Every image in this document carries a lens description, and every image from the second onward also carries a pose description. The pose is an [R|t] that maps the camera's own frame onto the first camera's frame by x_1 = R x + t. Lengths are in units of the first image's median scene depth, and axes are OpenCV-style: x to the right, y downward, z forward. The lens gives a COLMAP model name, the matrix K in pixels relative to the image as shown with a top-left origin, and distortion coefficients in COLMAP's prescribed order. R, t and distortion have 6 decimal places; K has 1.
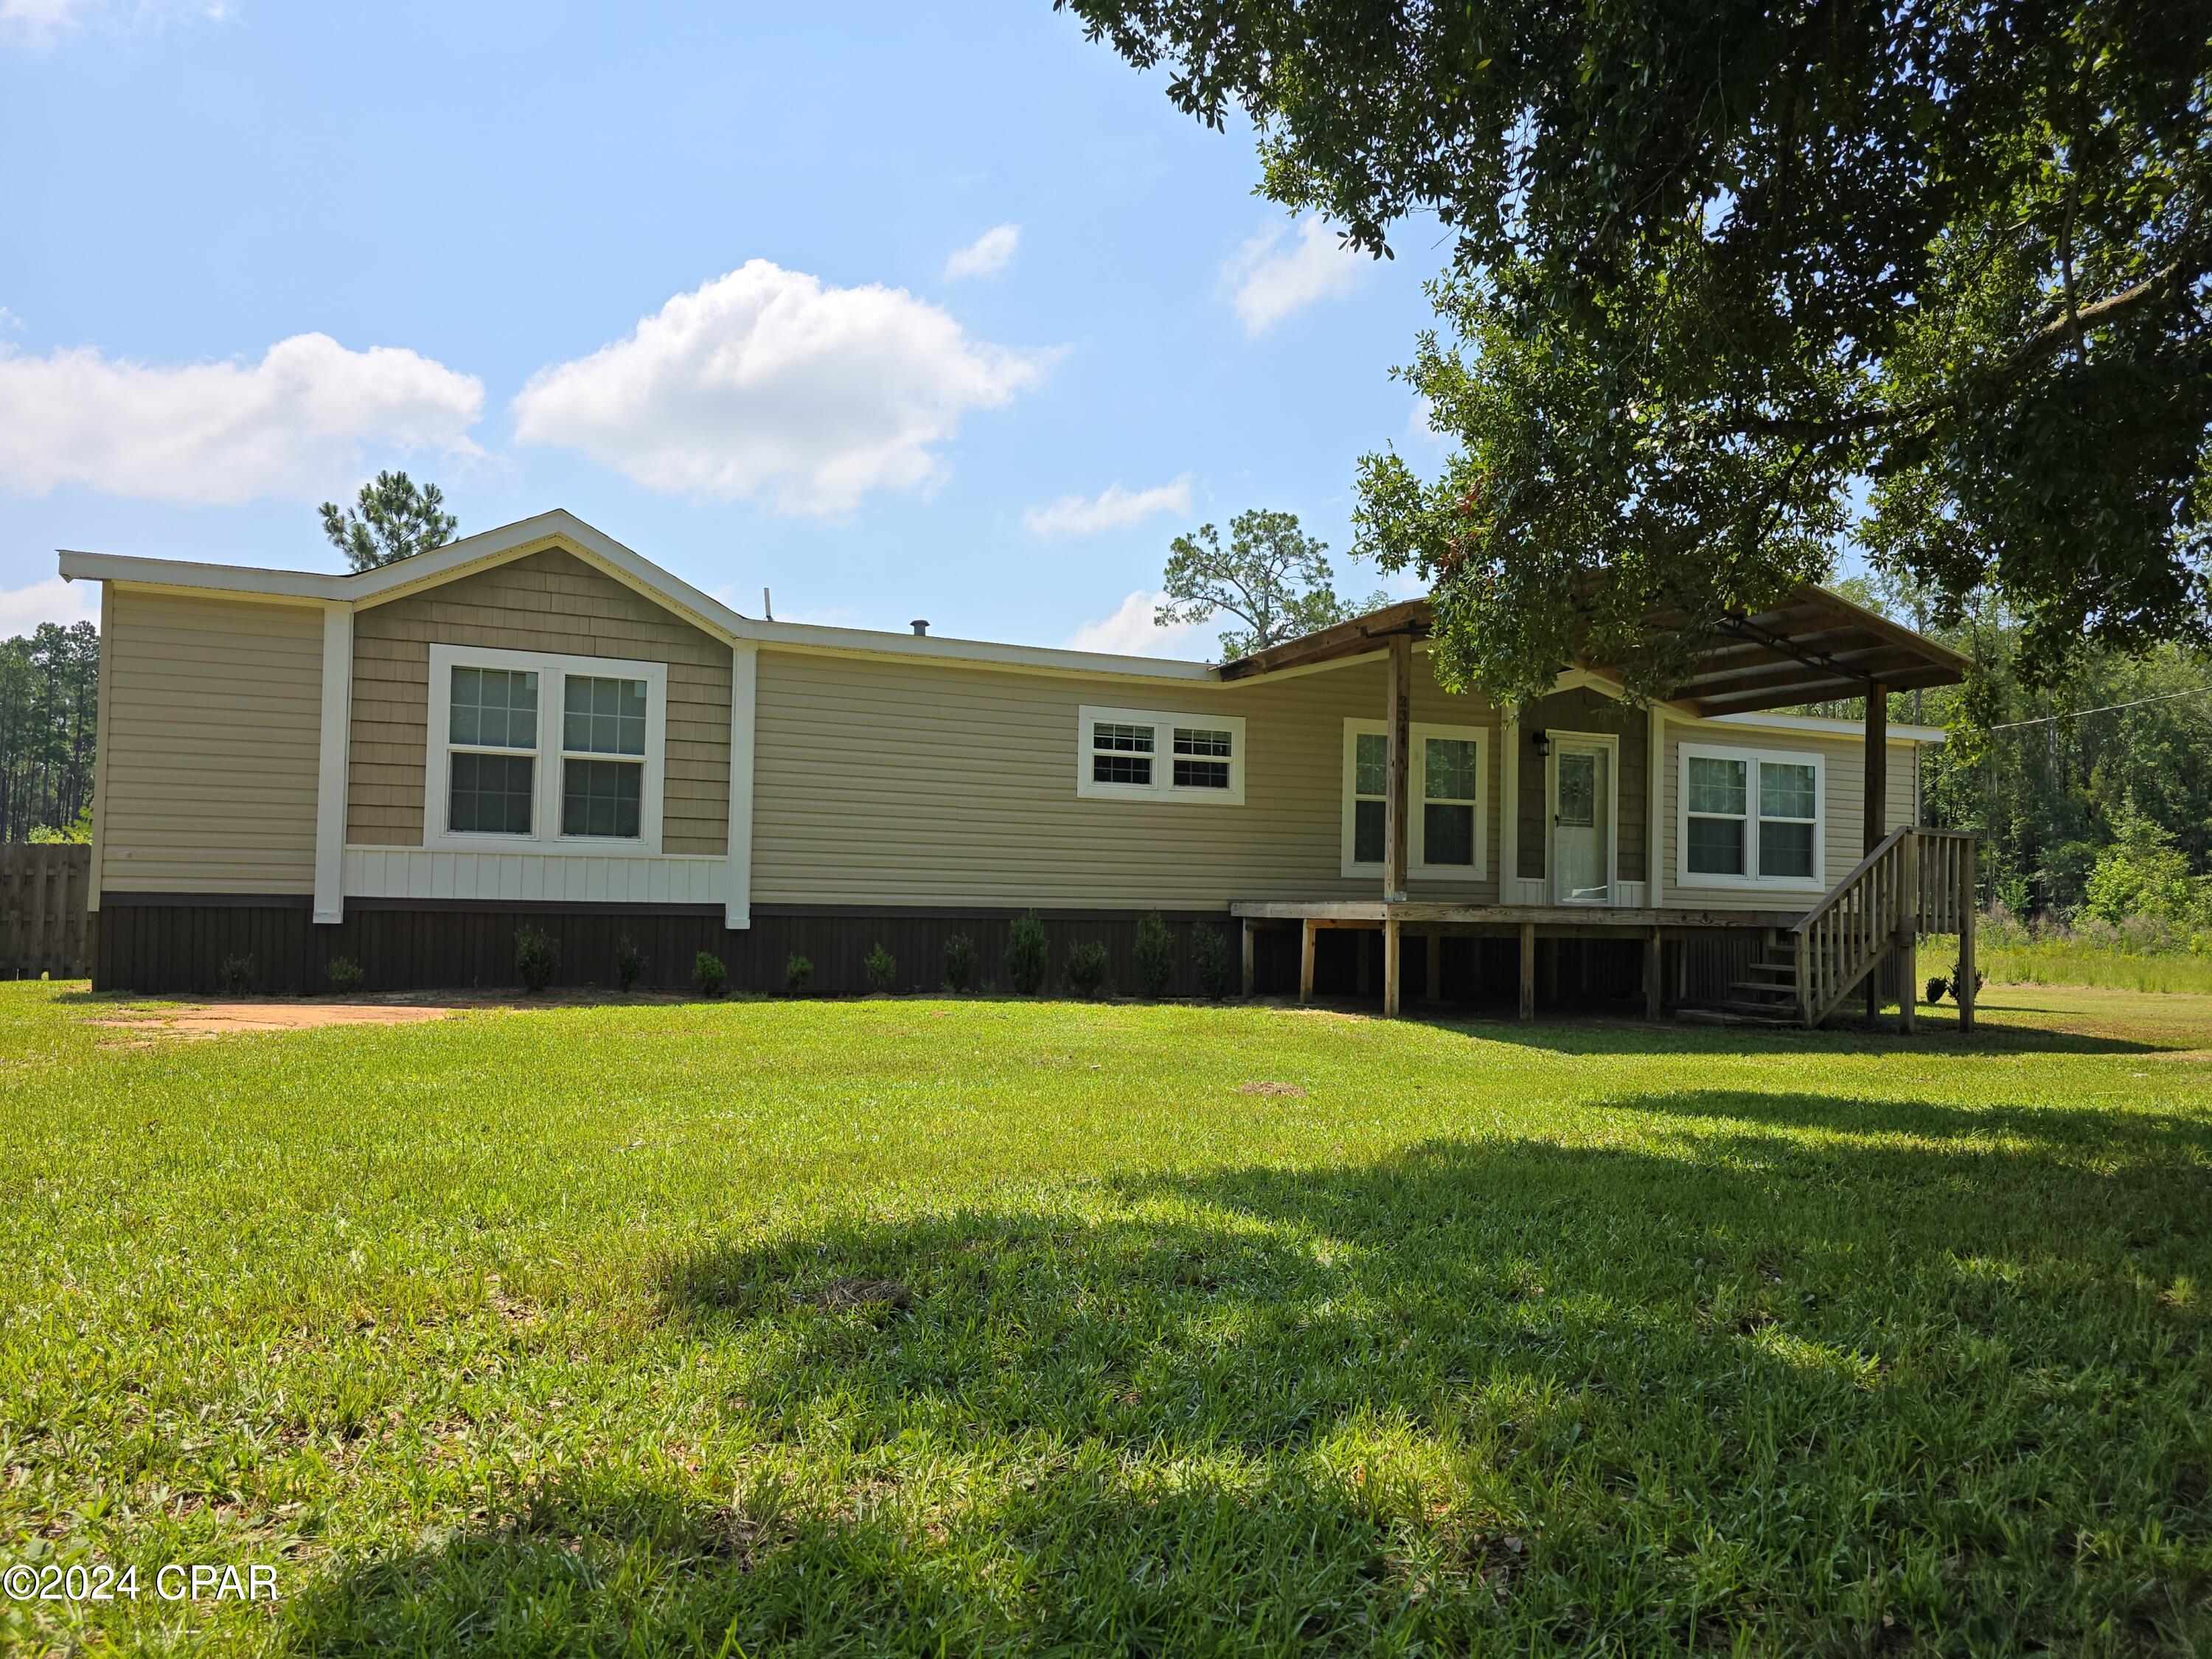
lens RADIAL K [[1484.0, 0, 1106.4], [0, 1484.0, 873.3], [0, 0, 1]] dist [0.112041, -0.136500]
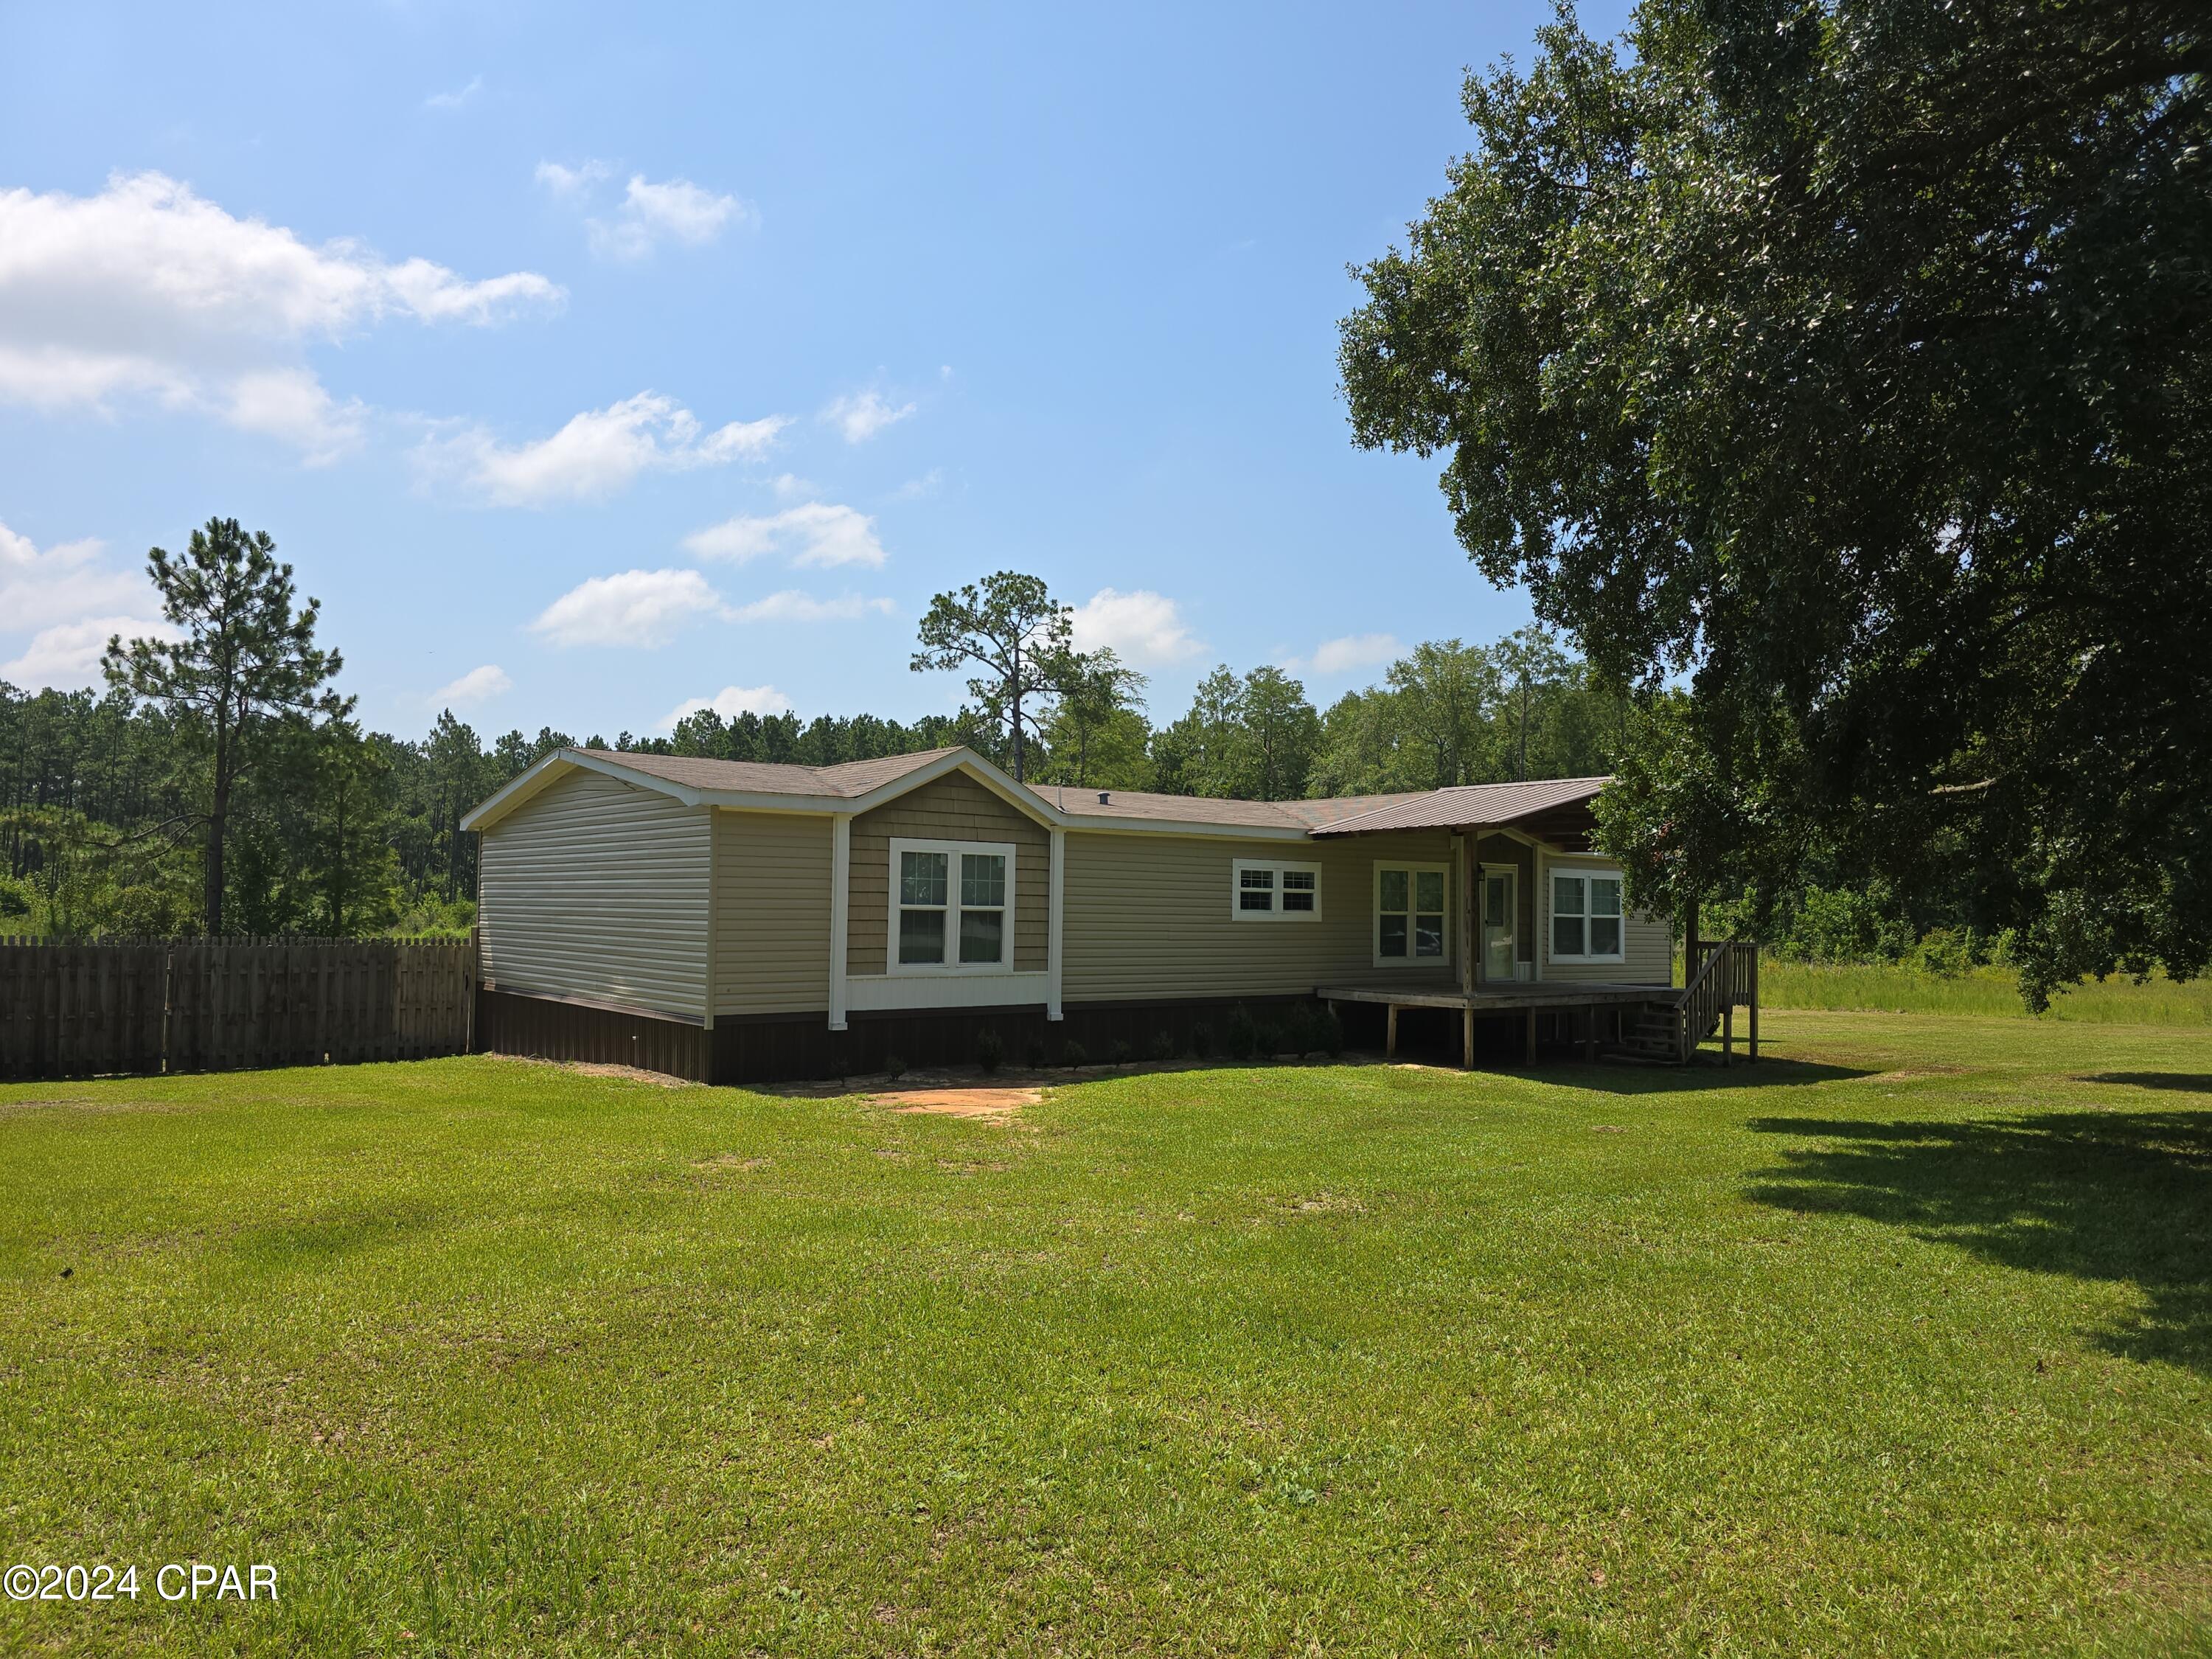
lens RADIAL K [[1484.0, 0, 1106.4], [0, 1484.0, 873.3], [0, 0, 1]] dist [0.112041, -0.136500]
pose [[0.965560, 0.000801, 0.260179, -0.521855], [-0.001420, 0.999997, 0.002191, -0.100942], [-0.260176, -0.002485, 0.965558, -0.393275]]
